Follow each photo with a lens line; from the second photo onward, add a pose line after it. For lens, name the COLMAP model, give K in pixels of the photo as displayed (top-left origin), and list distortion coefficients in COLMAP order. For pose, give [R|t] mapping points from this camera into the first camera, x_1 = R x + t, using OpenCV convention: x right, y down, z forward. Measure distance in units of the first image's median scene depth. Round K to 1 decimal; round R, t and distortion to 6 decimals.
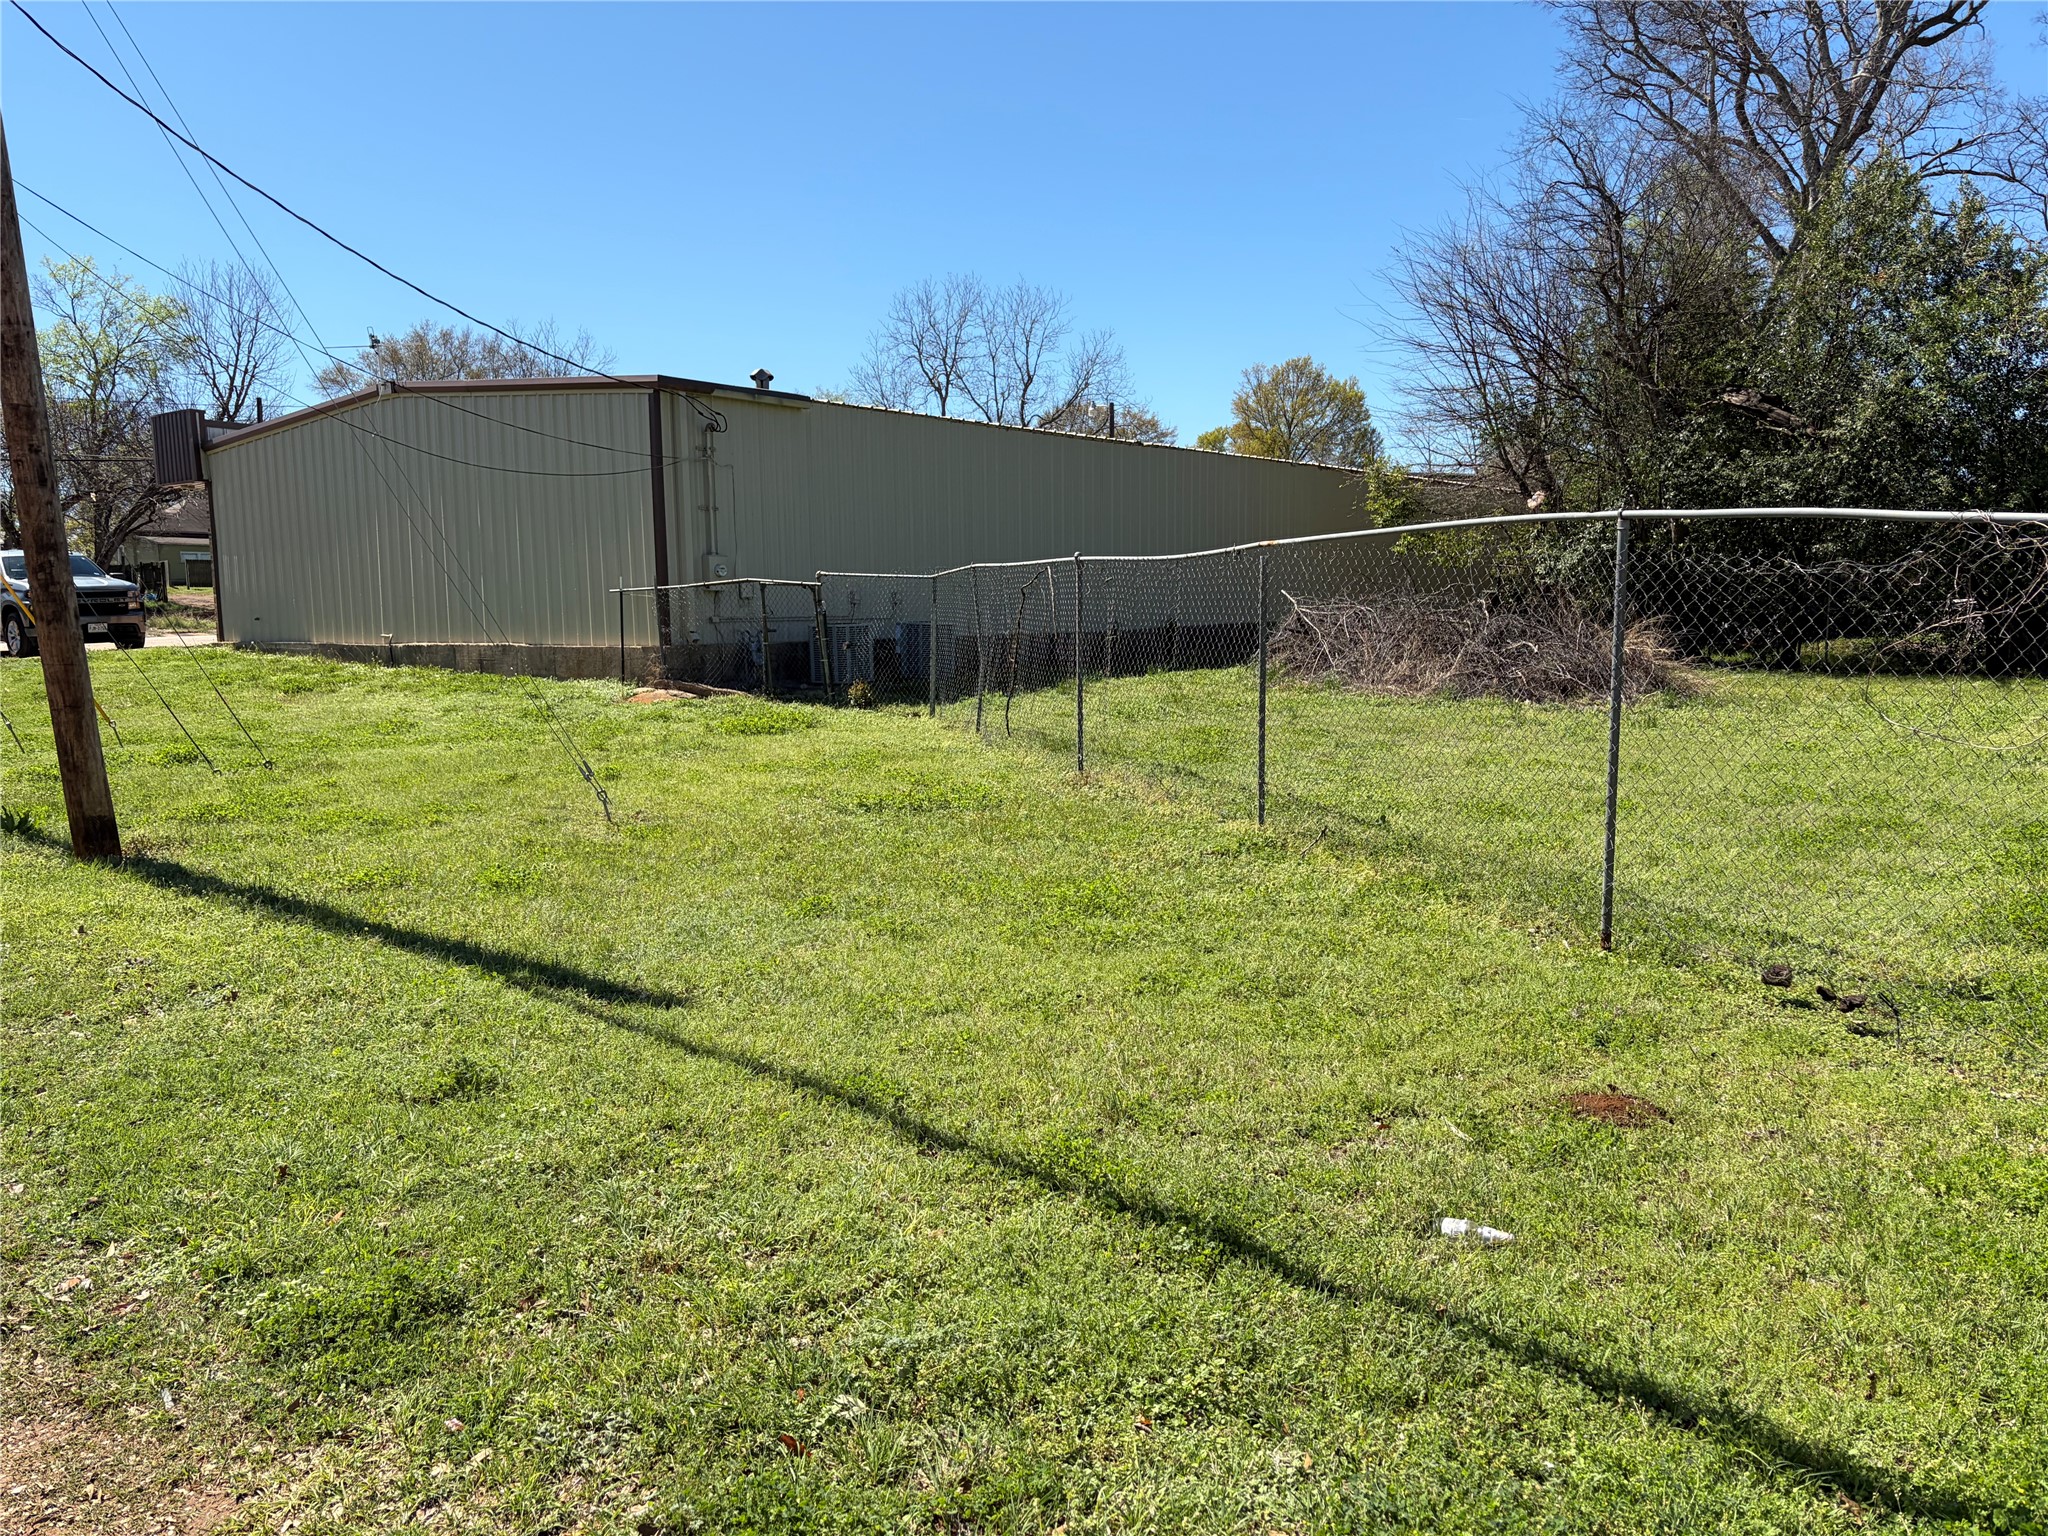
lens RADIAL K [[1552.7, 0, 1001.3], [0, 1552.7, 798.7], [0, 0, 1]] dist [0.042120, -0.028882]
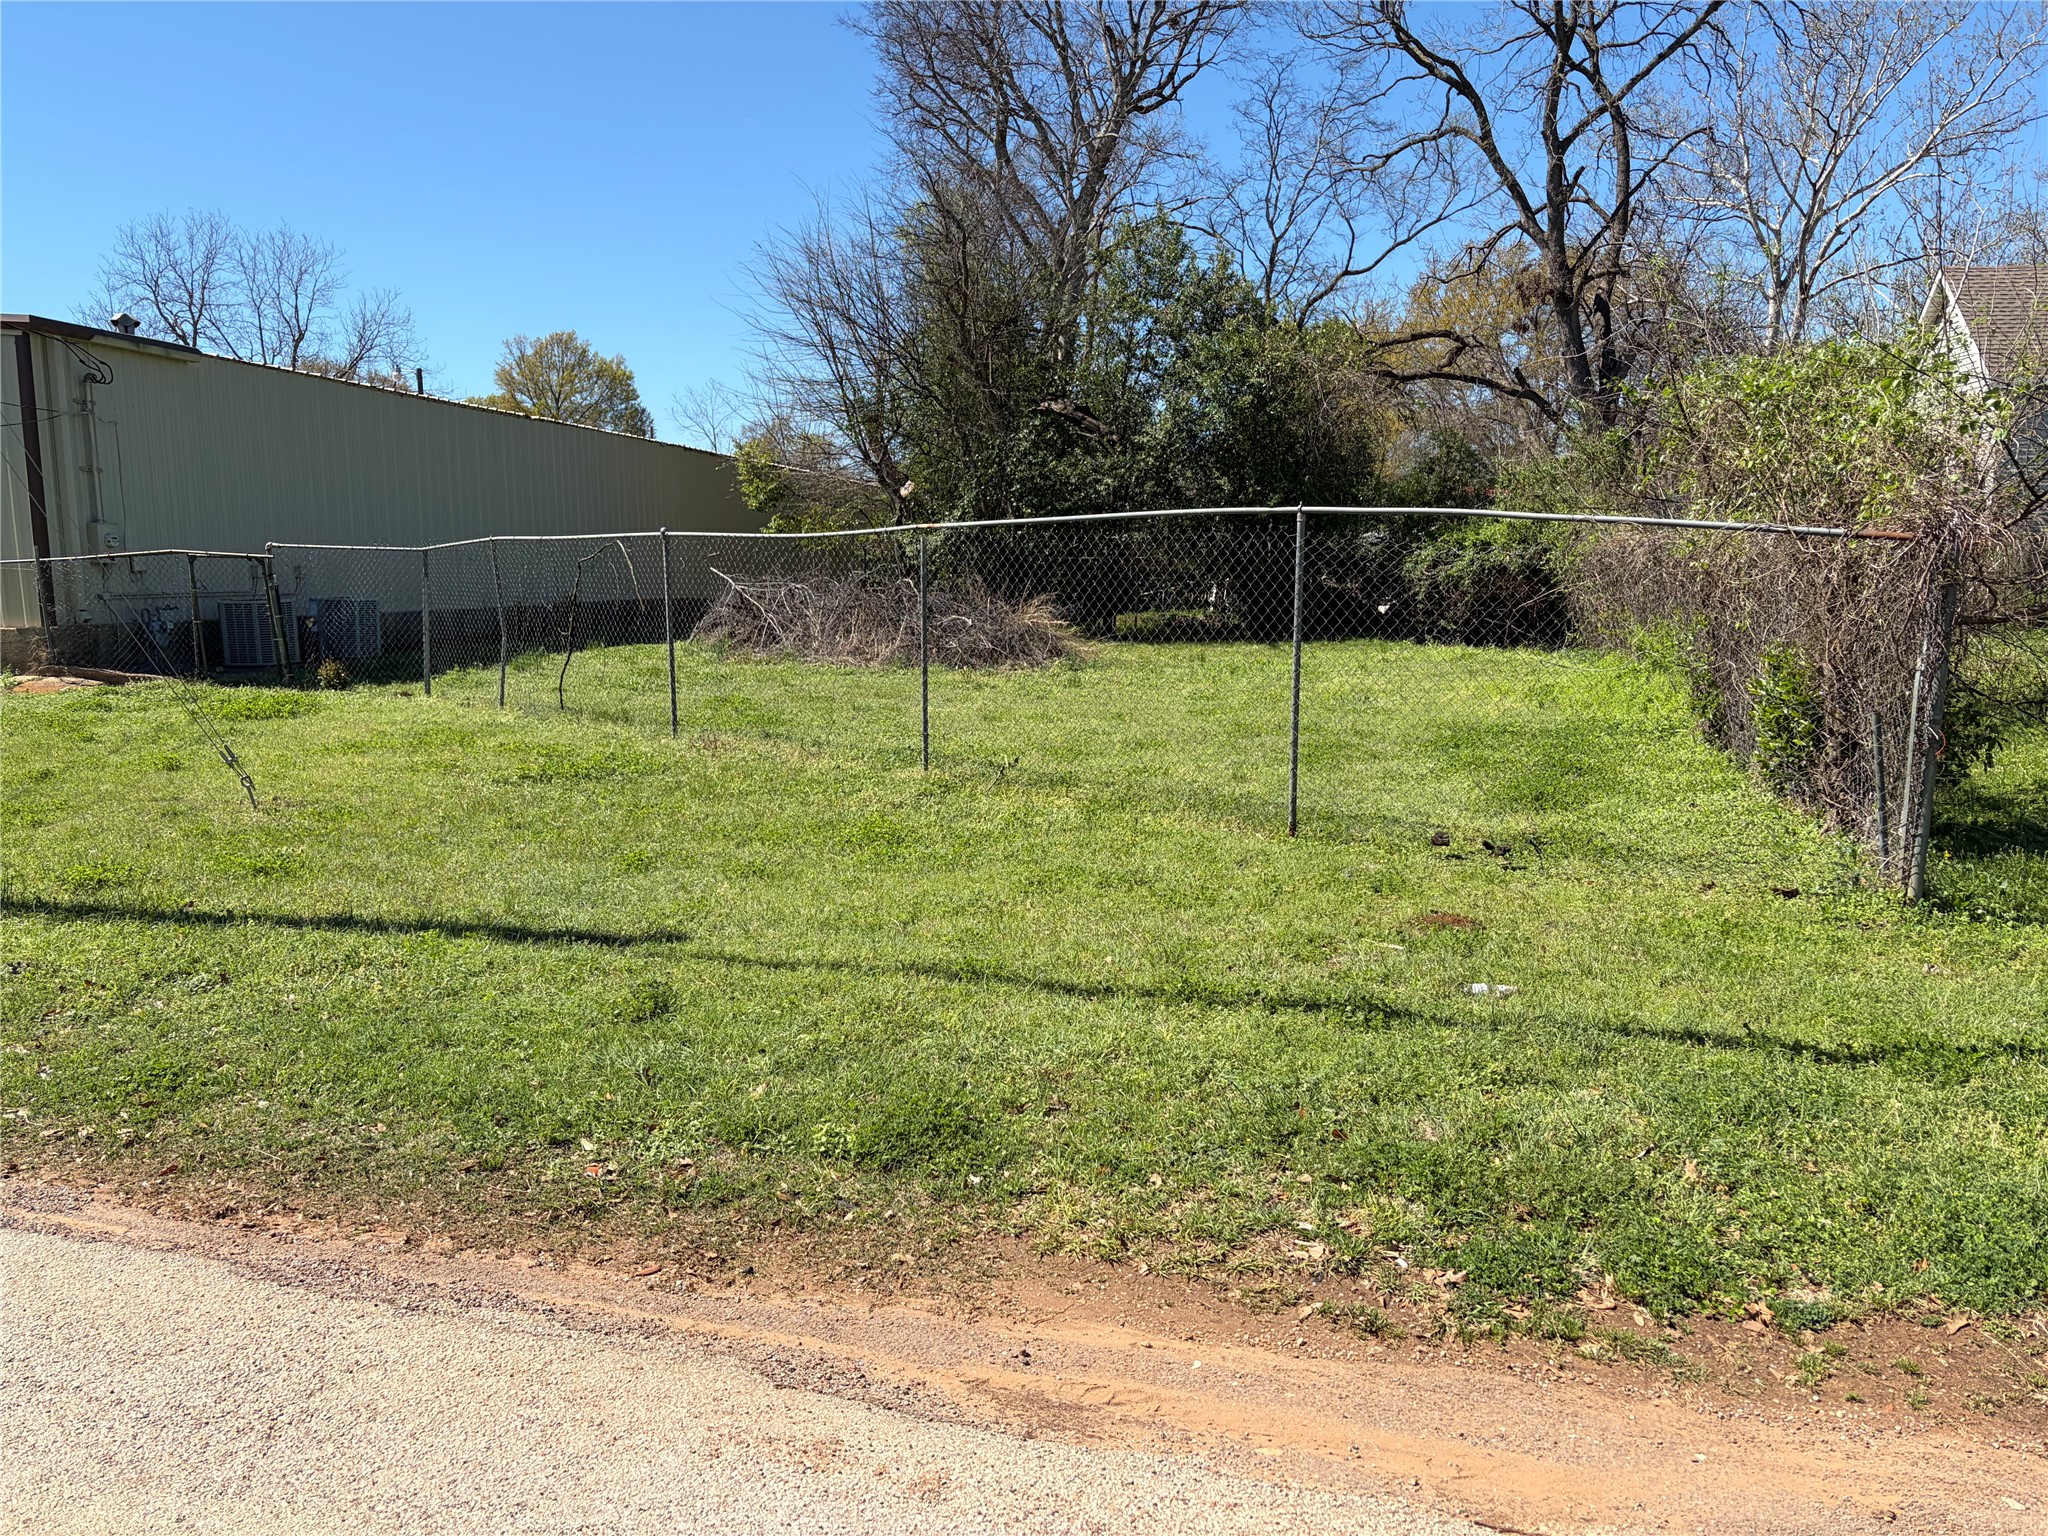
lens RADIAL K [[1552.7, 0, 1001.3], [0, 1552.7, 798.7], [0, 0, 1]] dist [0.042120, -0.028882]
pose [[0.895512, -0.060645, 0.440887, -0.106338], [0.055082, 0.998158, 0.025420, 0.003949], [-0.441616, 0.001521, 0.897203, -0.019083]]
